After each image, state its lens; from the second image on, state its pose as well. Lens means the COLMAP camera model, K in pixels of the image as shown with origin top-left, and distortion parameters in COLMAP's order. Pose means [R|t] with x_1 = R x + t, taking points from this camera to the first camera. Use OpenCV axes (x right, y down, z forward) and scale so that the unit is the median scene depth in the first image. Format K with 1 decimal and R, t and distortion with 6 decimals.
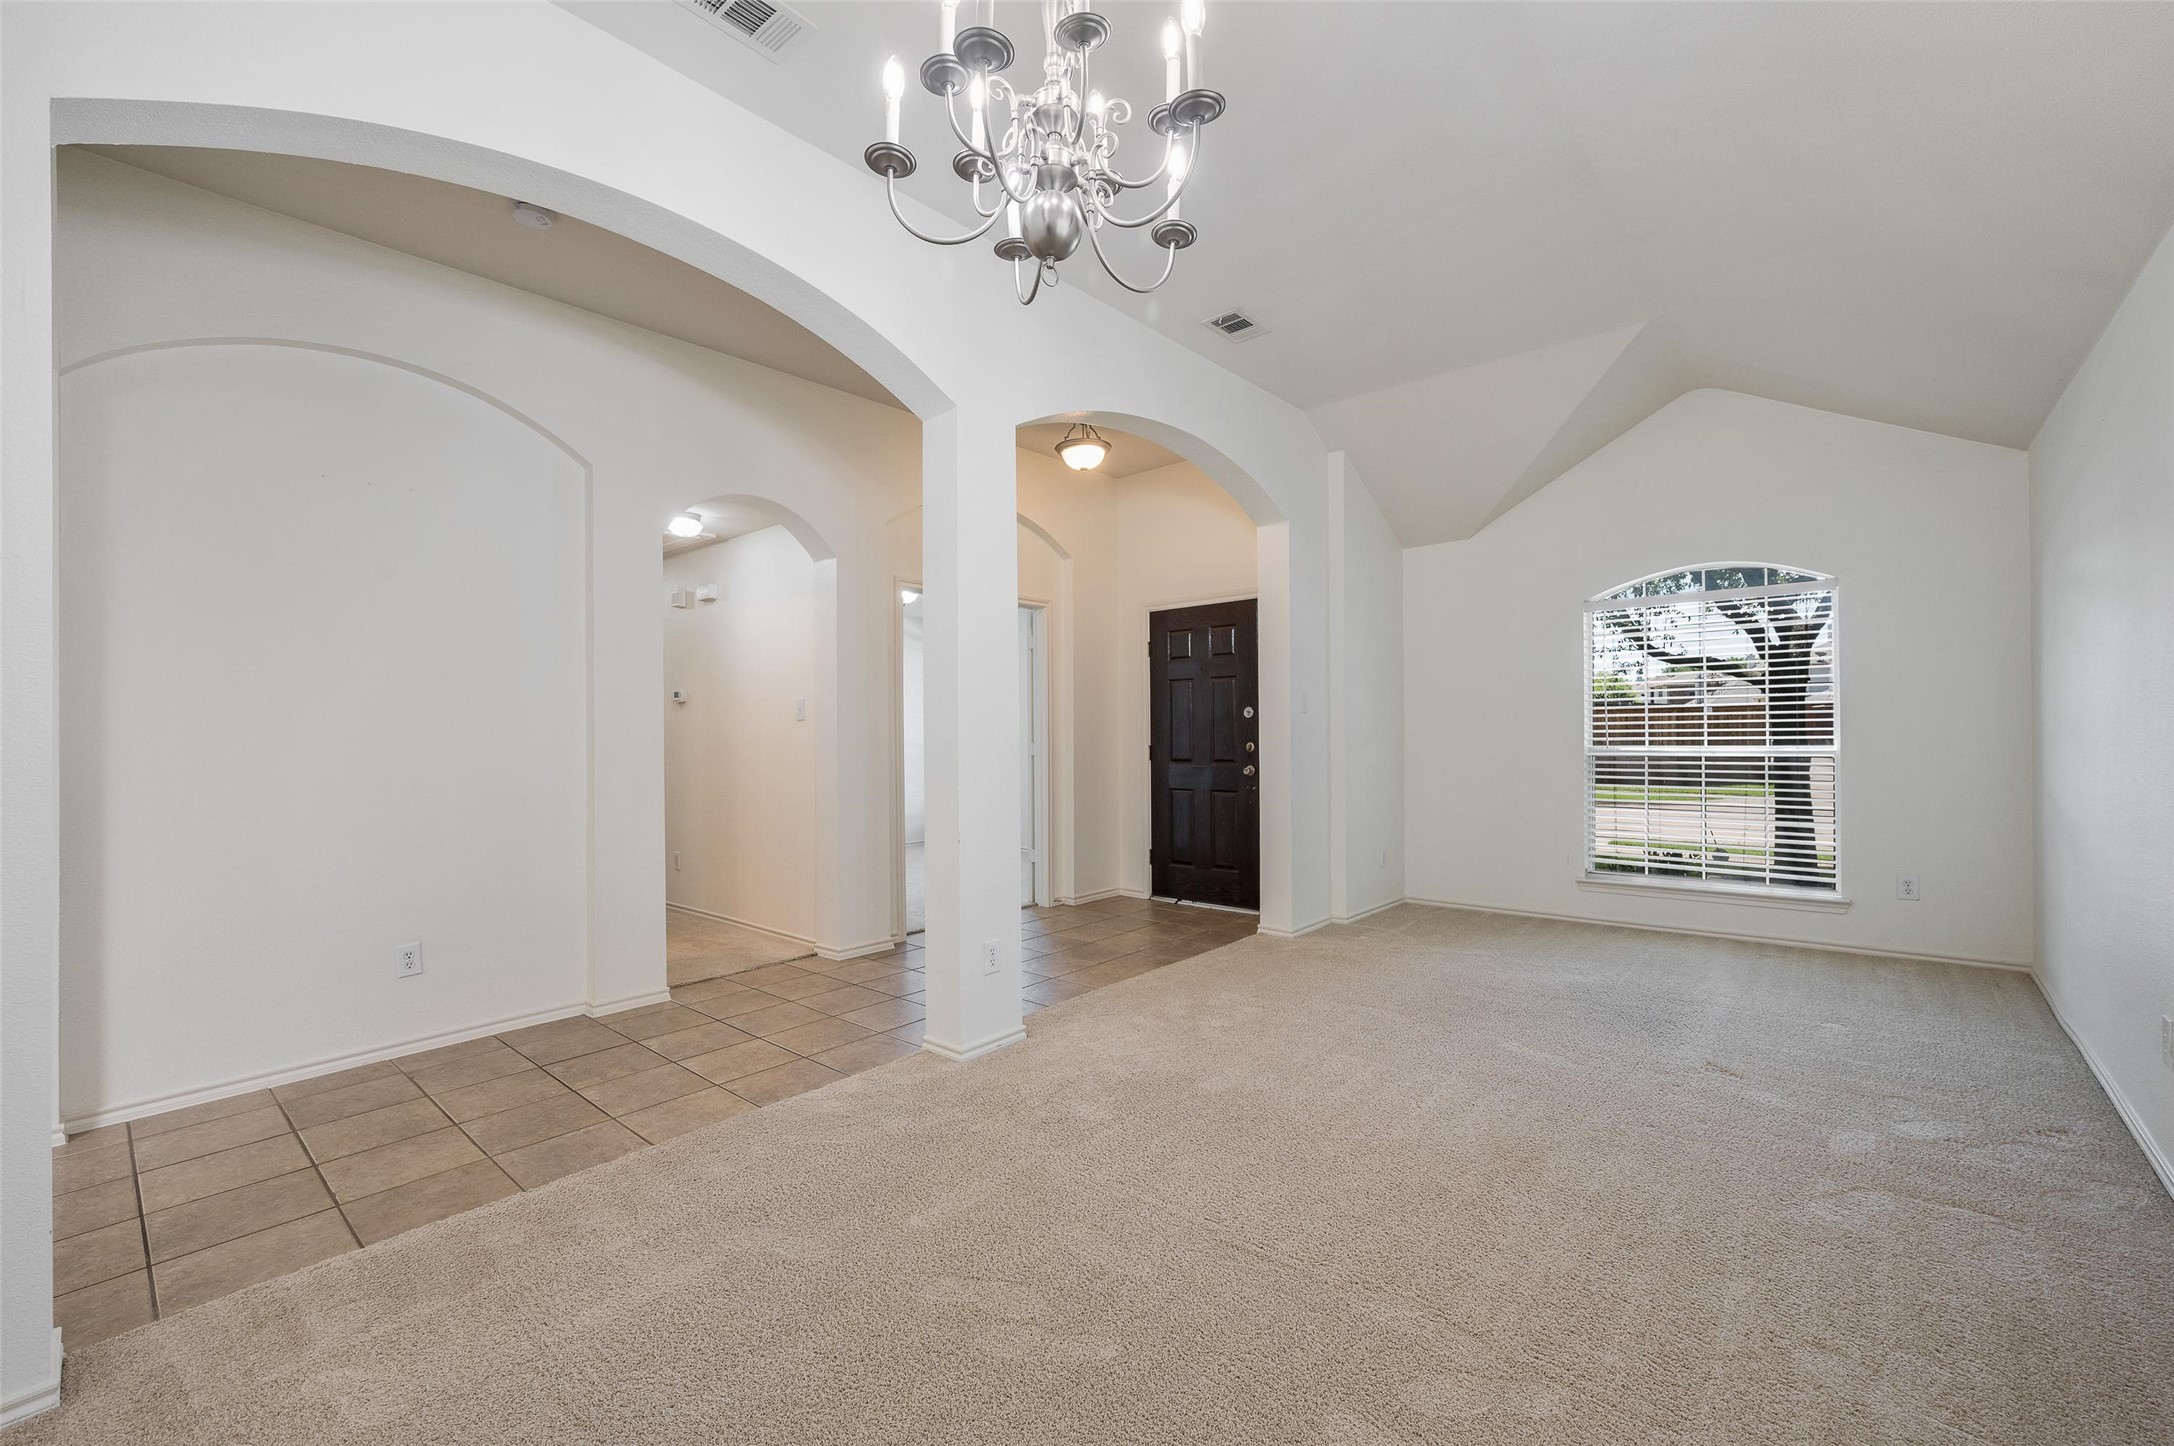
lens RADIAL K [[871.4, 0, 1079.3], [0, 871.4, 733.1], [0, 0, 1]] dist [-0.002237, 0.000337]
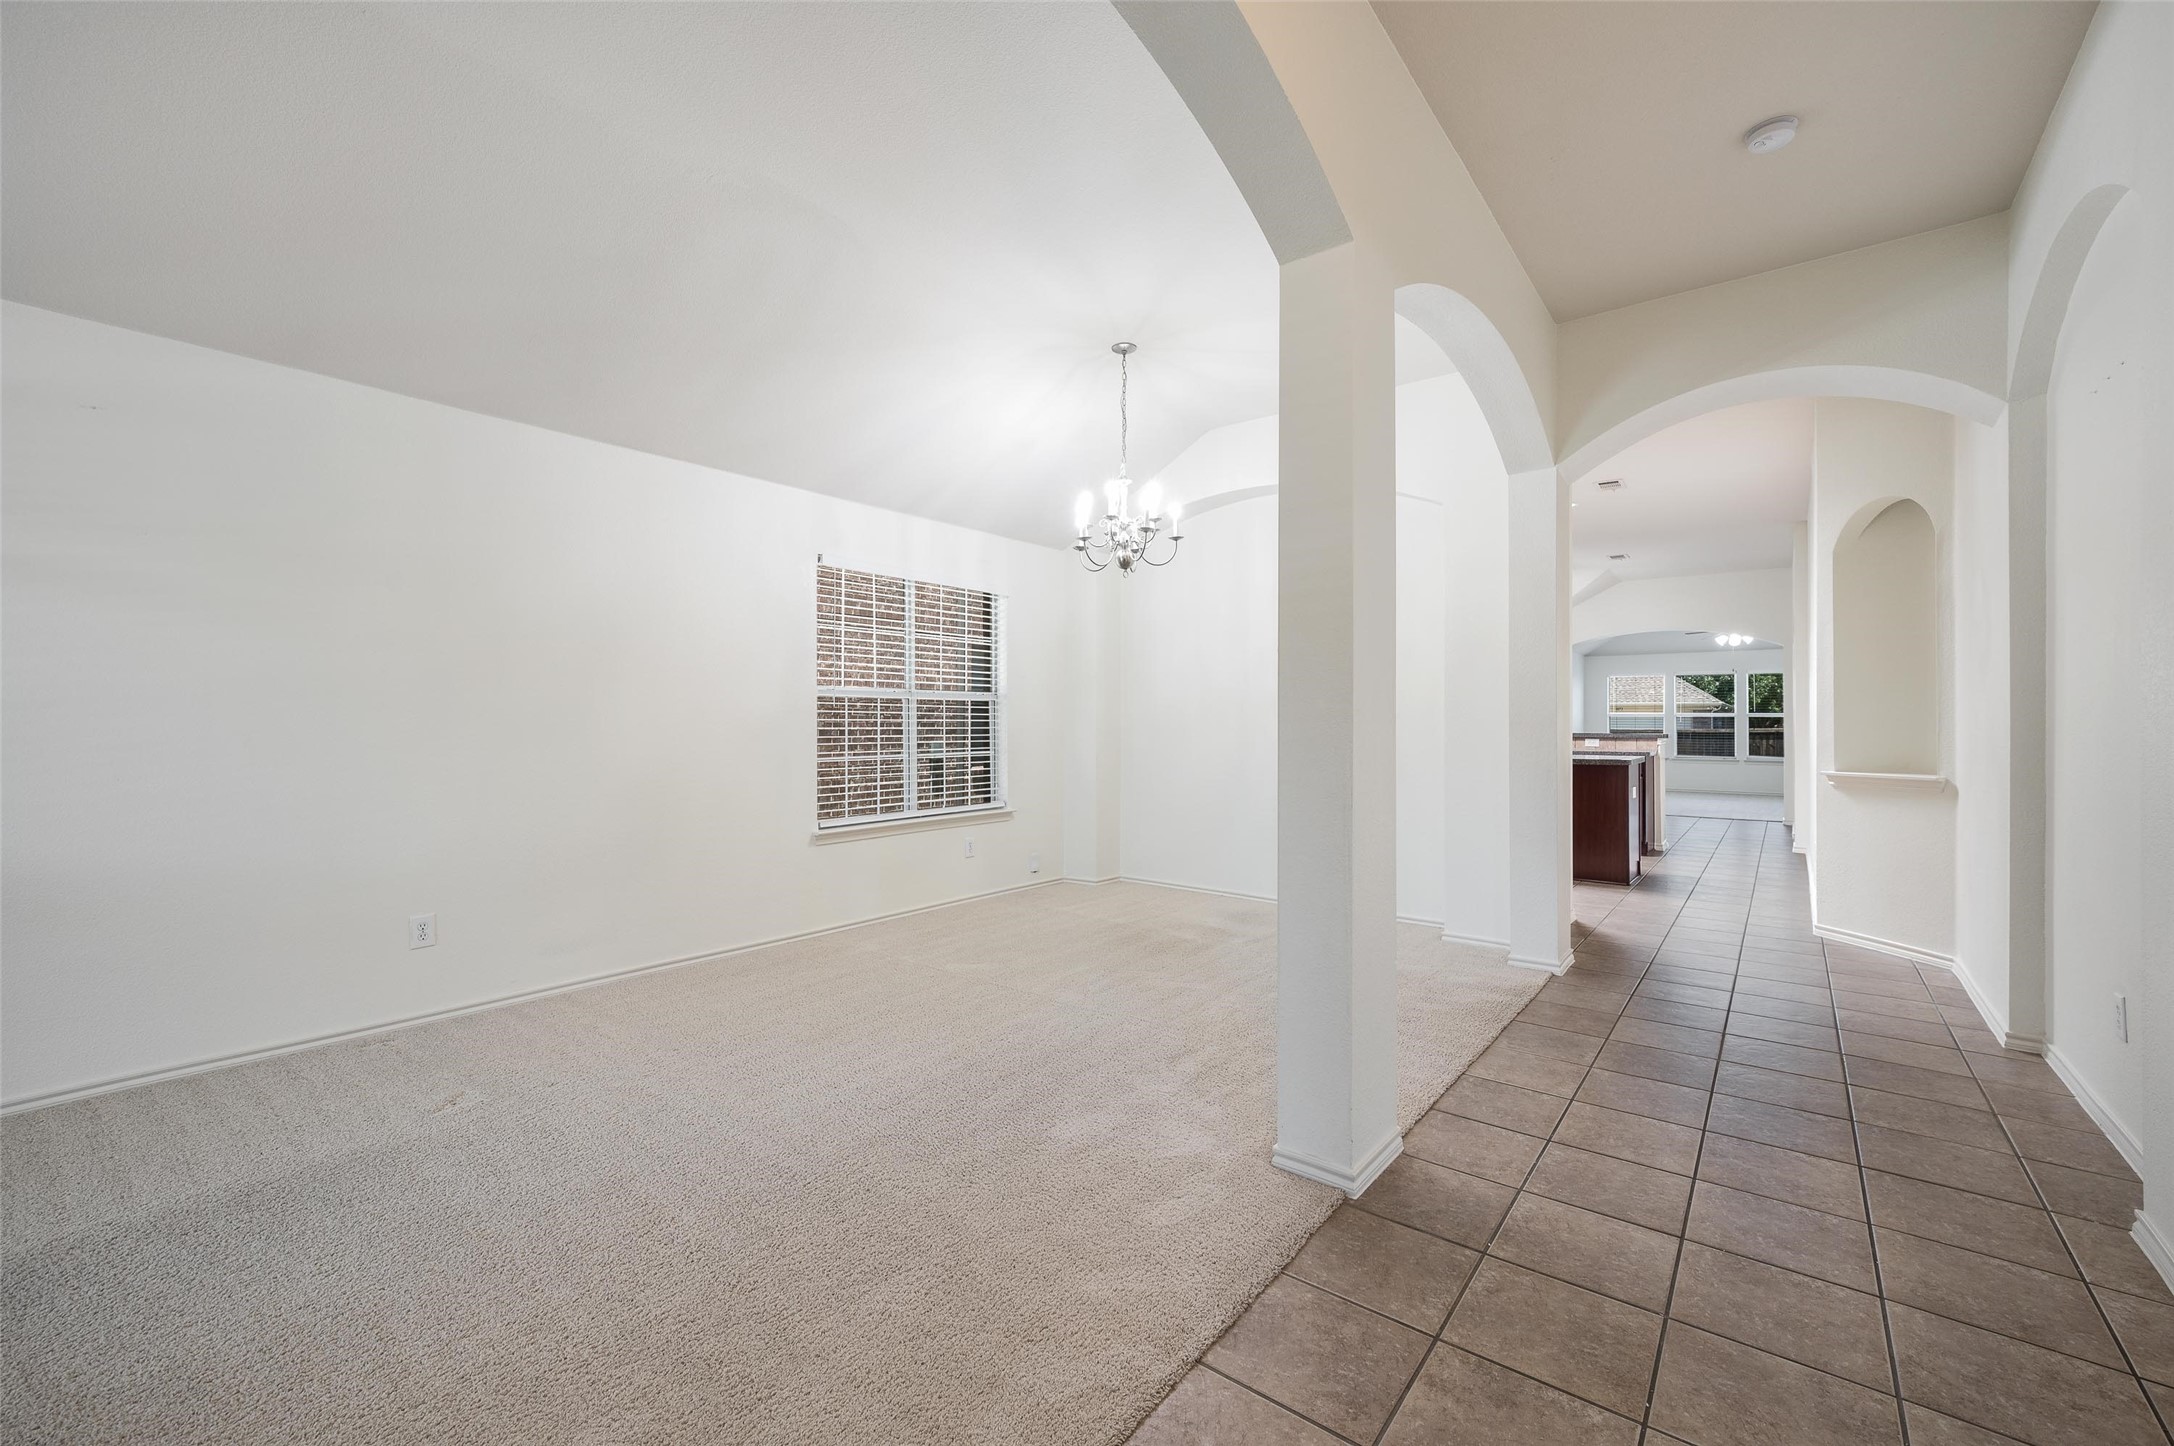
lens RADIAL K [[871.4, 0, 1095.6], [0, 871.4, 718.7], [0, 0, 1]] dist [-0.002237, 0.000337]
pose [[-0.998610, 0.013825, -0.050863, 0.118049], [0.014320, 0.999853, -0.009385, 0.006479], [0.050726, -0.010100, -0.998662, 1.803990]]
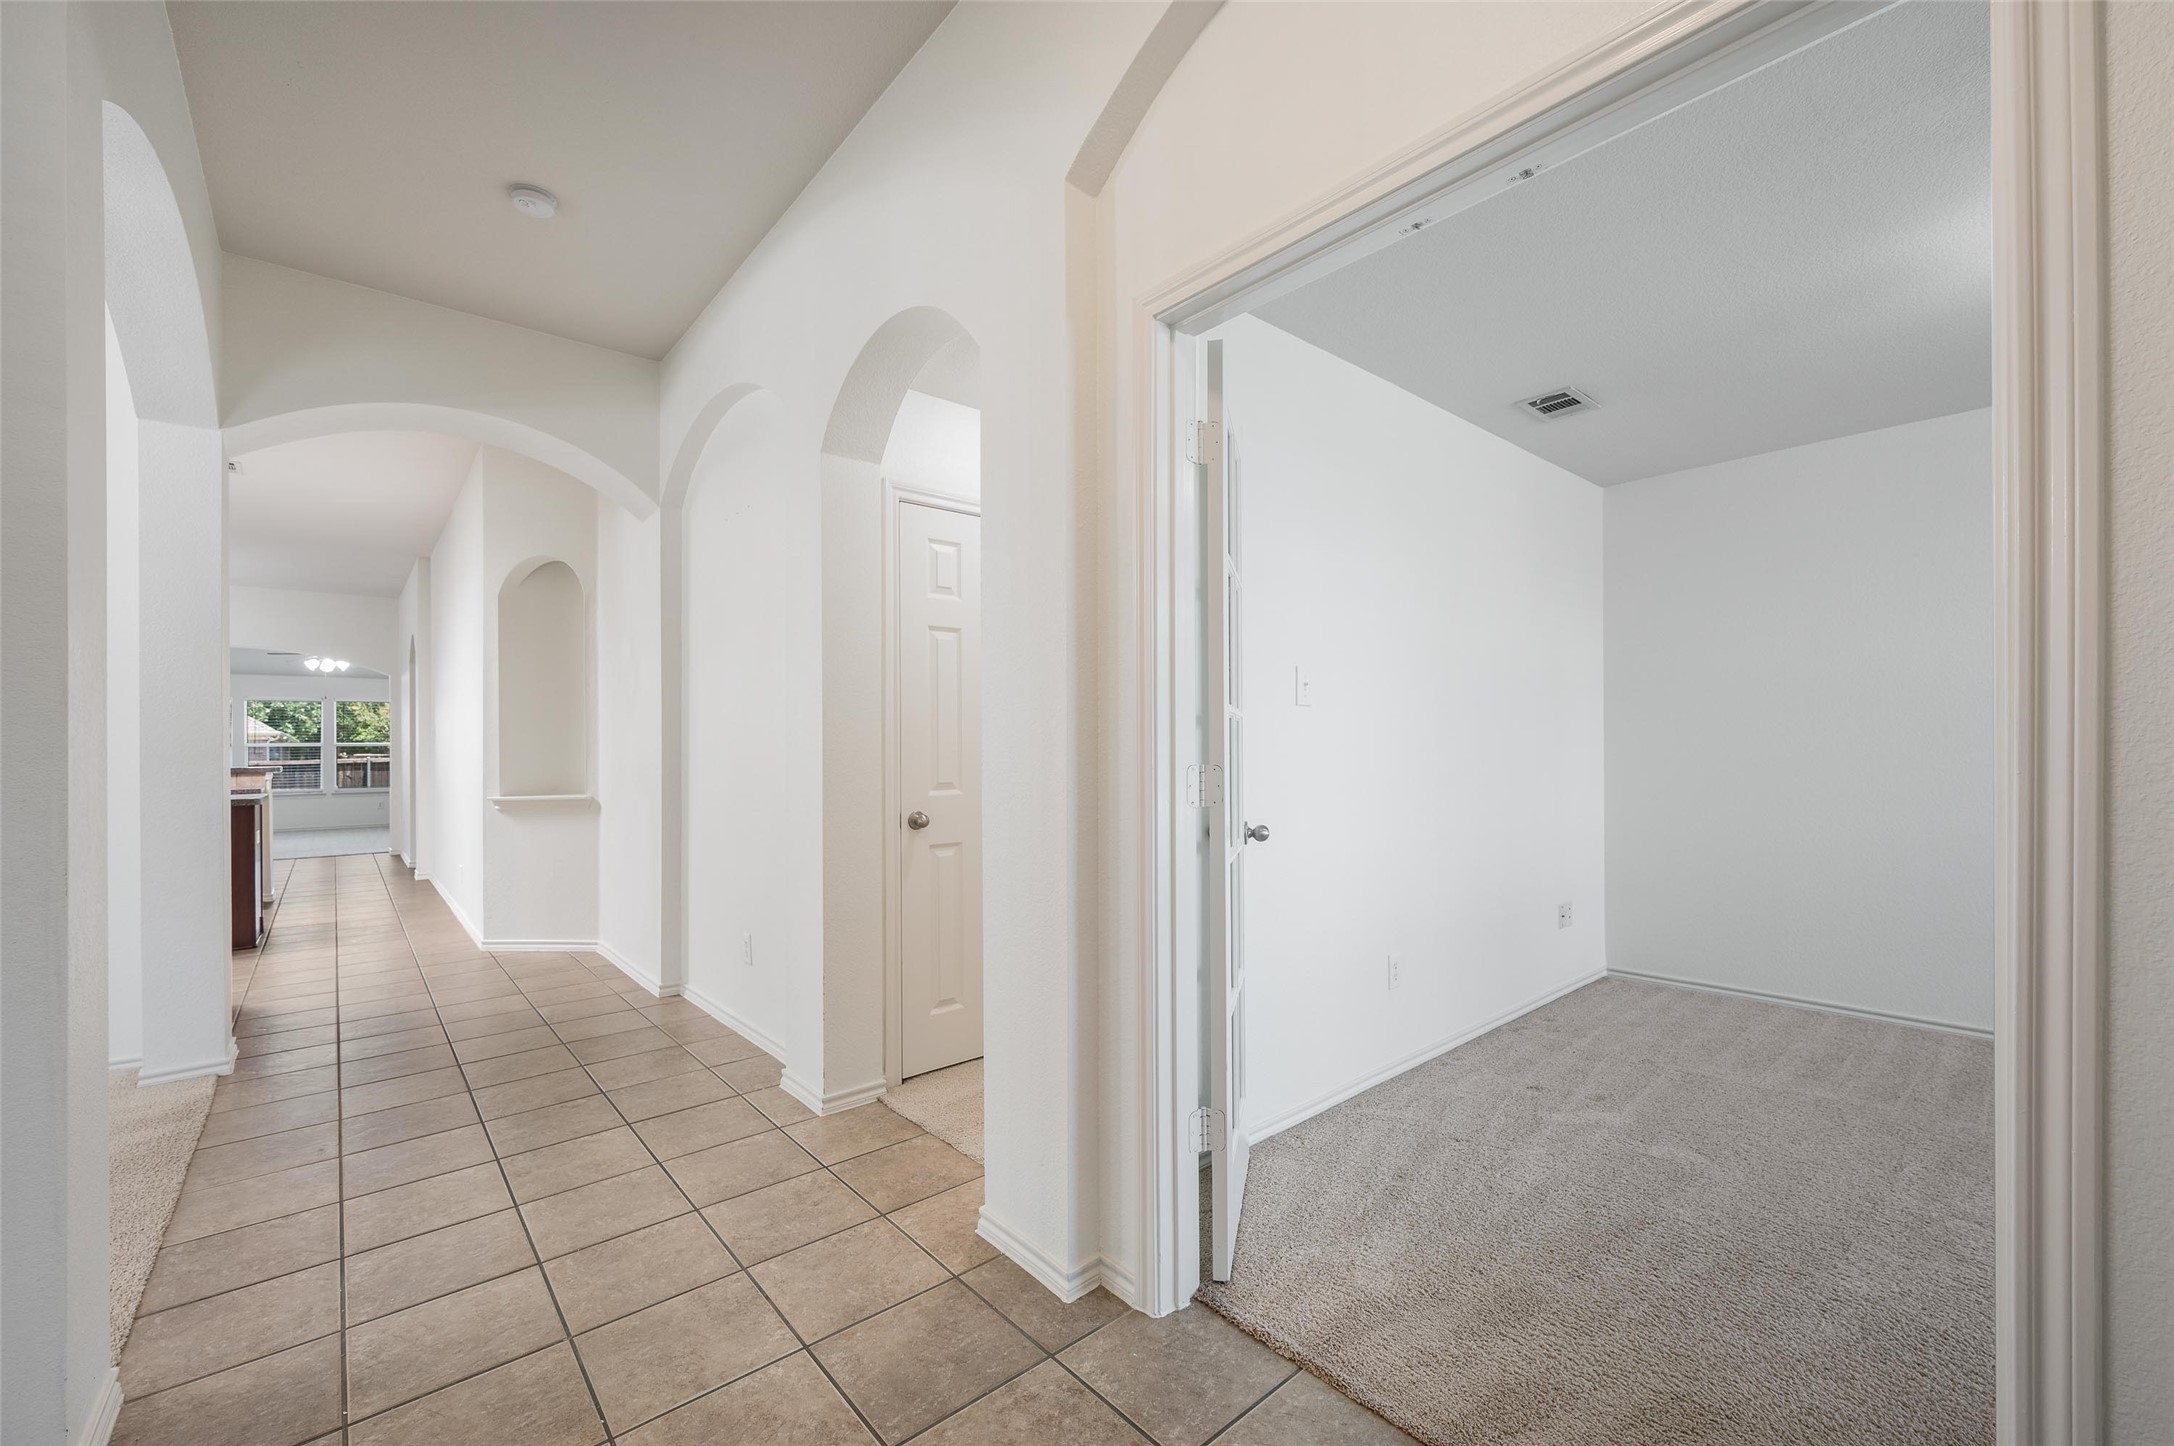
lens RADIAL K [[871.4, 0, 1072.4], [0, 871.4, 746.4], [0, 0, 1]] dist [-0.002237, 0.000337]
pose [[-0.150258, 0.016541, -0.988508, 0.232217], [0.017631, 0.999746, 0.014049, 0.002876], [0.988490, -0.015318, -0.150511, 1.677833]]
